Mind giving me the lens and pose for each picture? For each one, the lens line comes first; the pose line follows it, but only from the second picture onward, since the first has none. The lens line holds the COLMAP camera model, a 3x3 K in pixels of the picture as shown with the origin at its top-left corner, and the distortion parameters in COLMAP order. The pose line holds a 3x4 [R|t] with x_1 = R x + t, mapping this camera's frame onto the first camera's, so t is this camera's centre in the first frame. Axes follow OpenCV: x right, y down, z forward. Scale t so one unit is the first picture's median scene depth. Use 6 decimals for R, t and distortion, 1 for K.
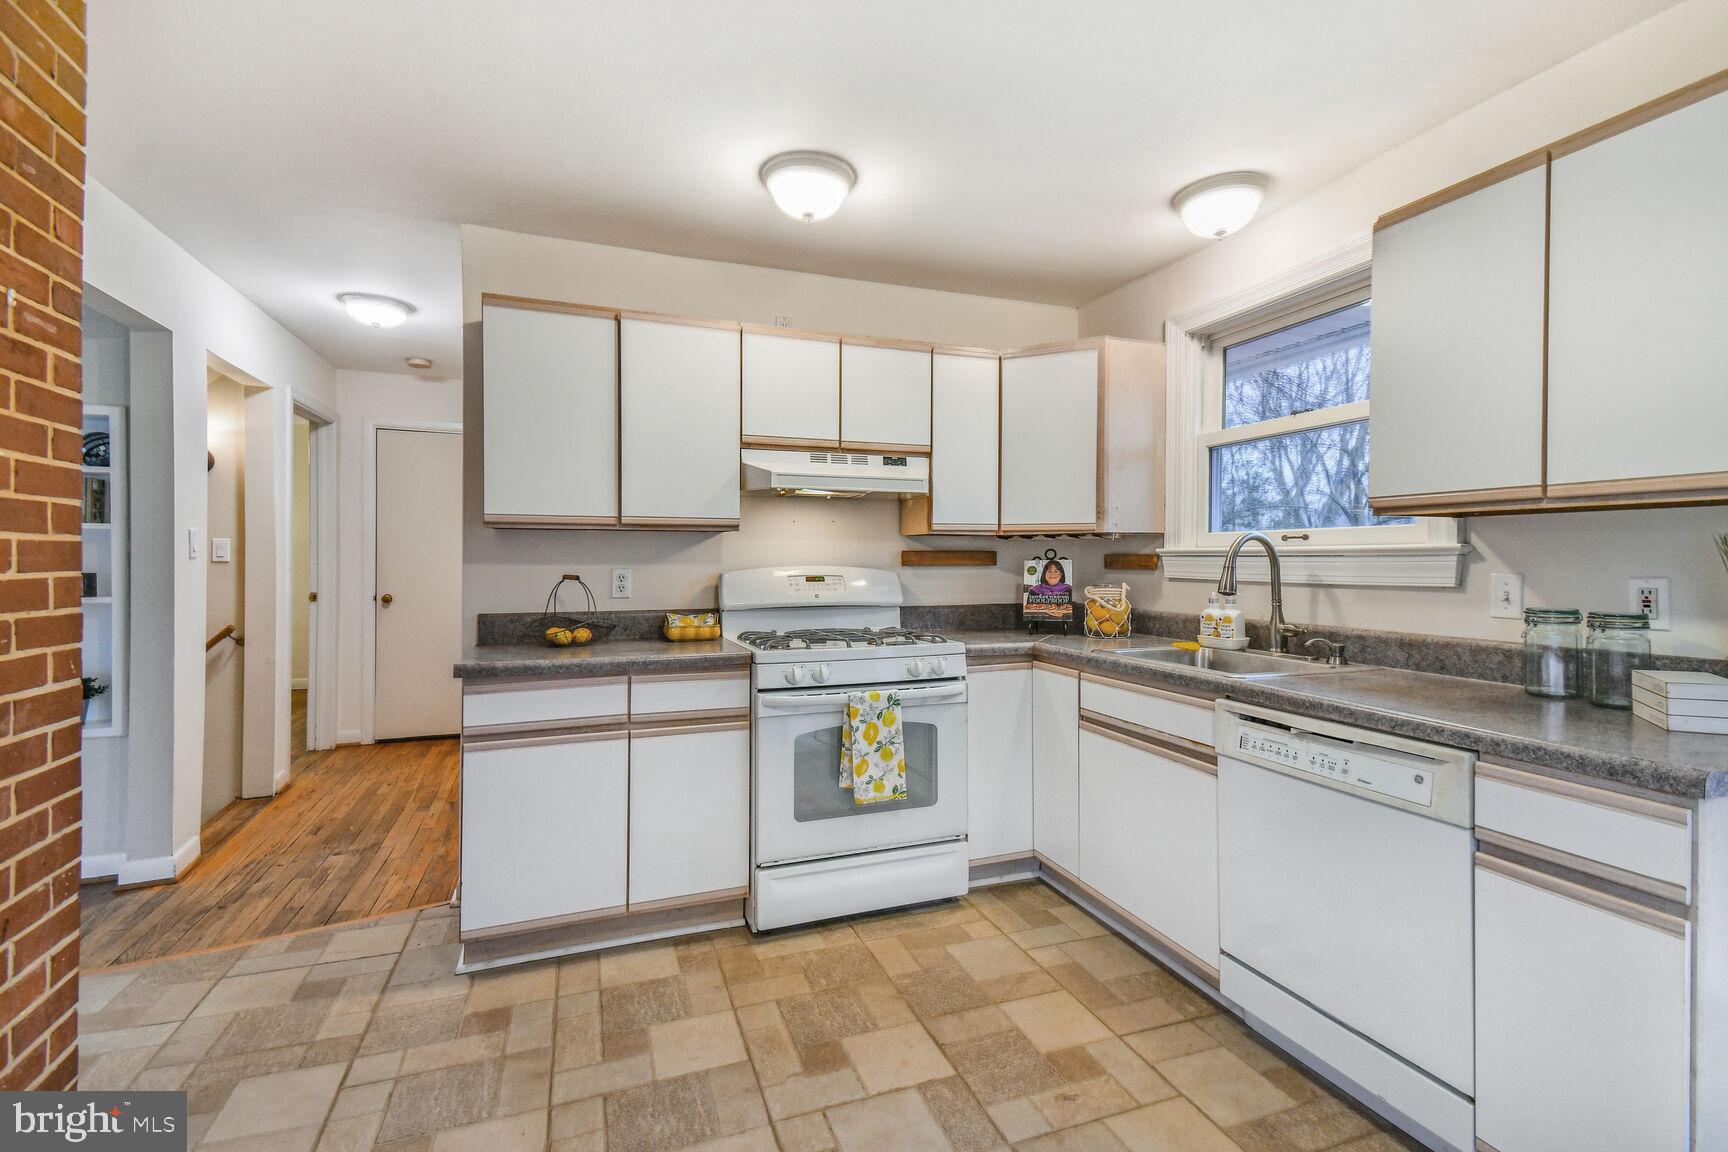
lens RADIAL K [[768.0, 0, 870.5], [0, 768.0, 547.9], [0, 0, 1]] dist [0.041942, -0.022640]
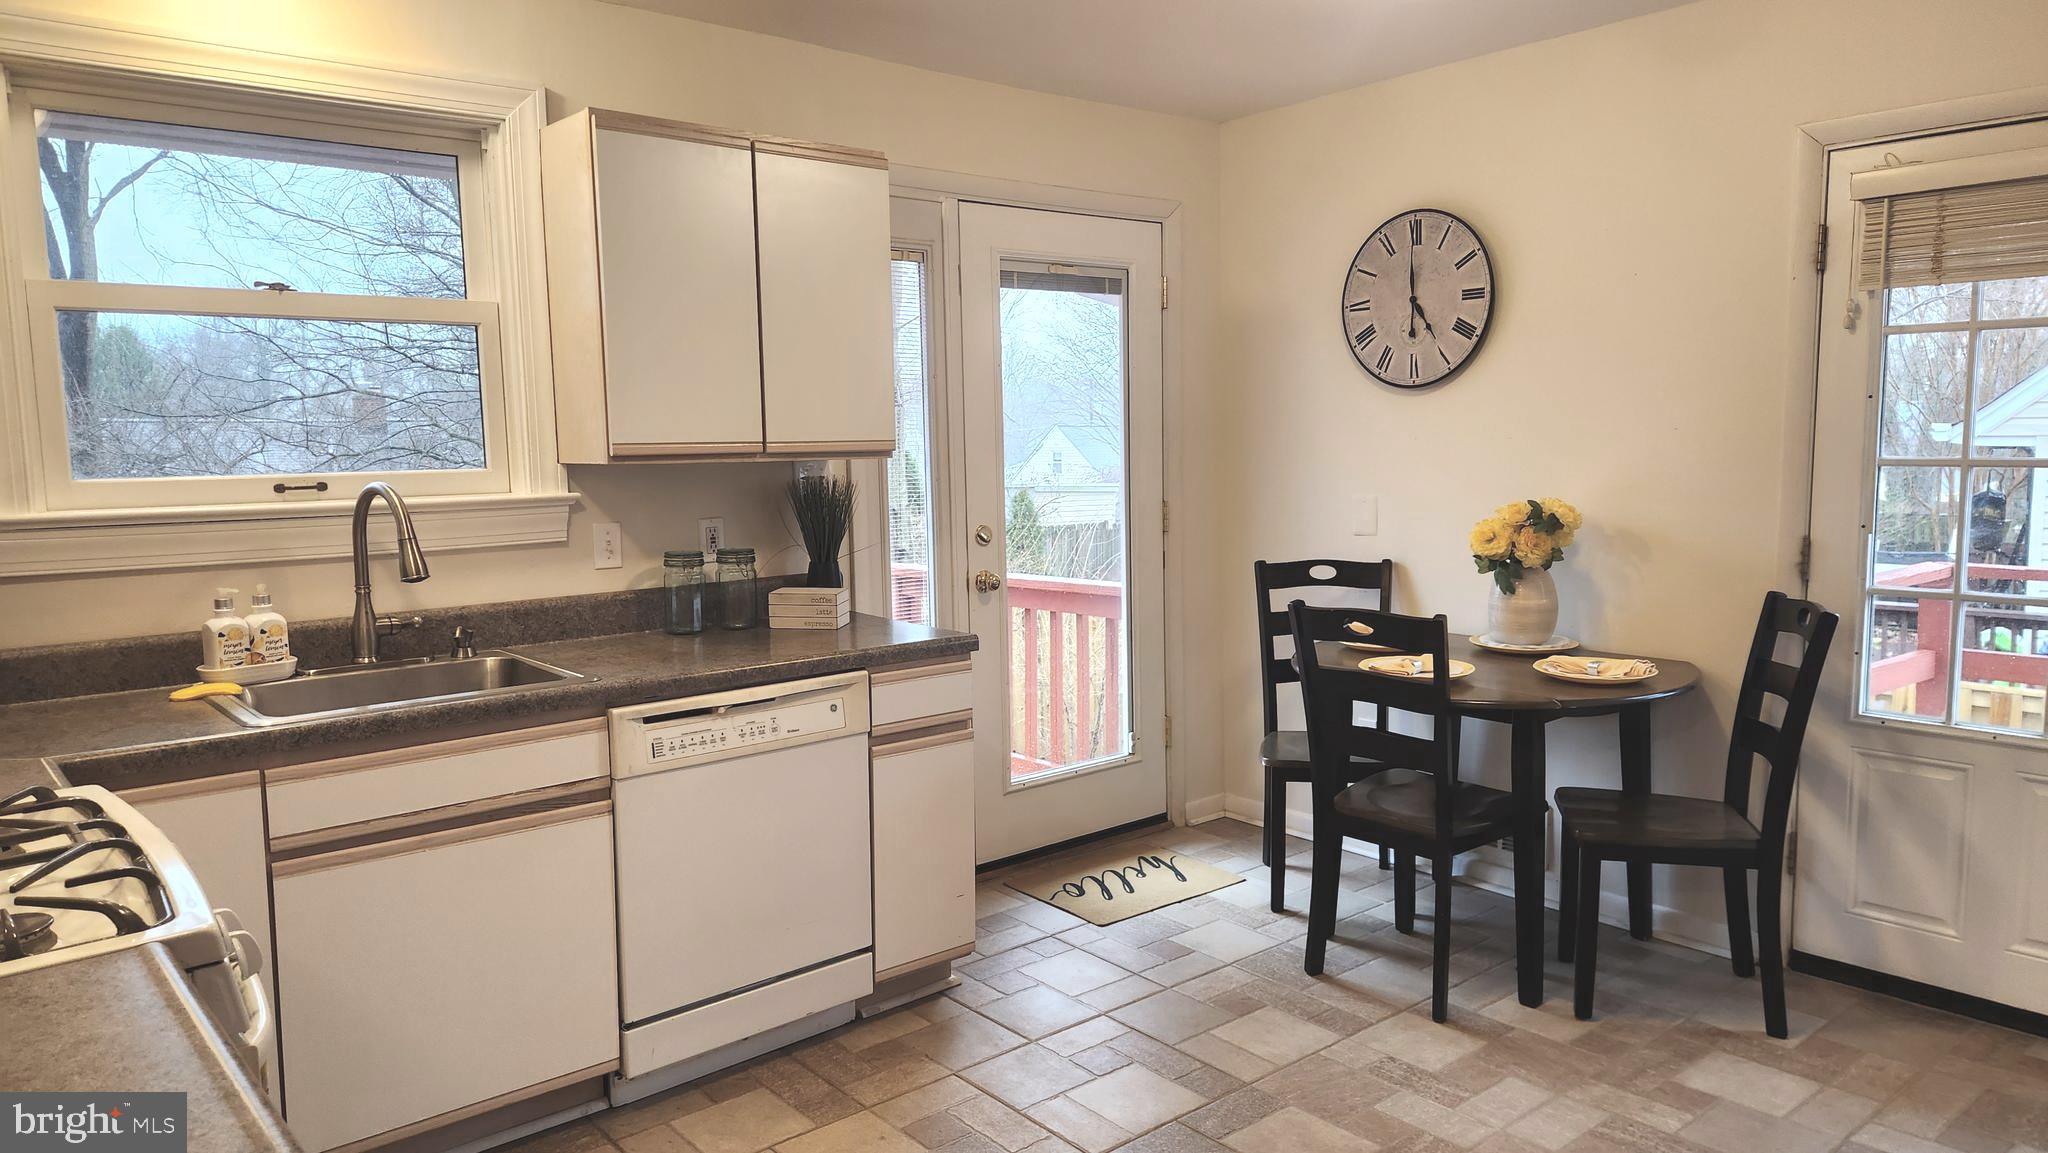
lens RADIAL K [[1462.2, 0, 1024.0], [0, 1462.2, 576.5], [0, 0, 1]] dist [0.103771, -0.115421]
pose [[-0.375460, -0.090654, 0.922395, -1.117652], [-0.004413, 0.995369, 0.096030, -0.081094], [-0.926828, 0.031985, -0.374121, 1.284153]]
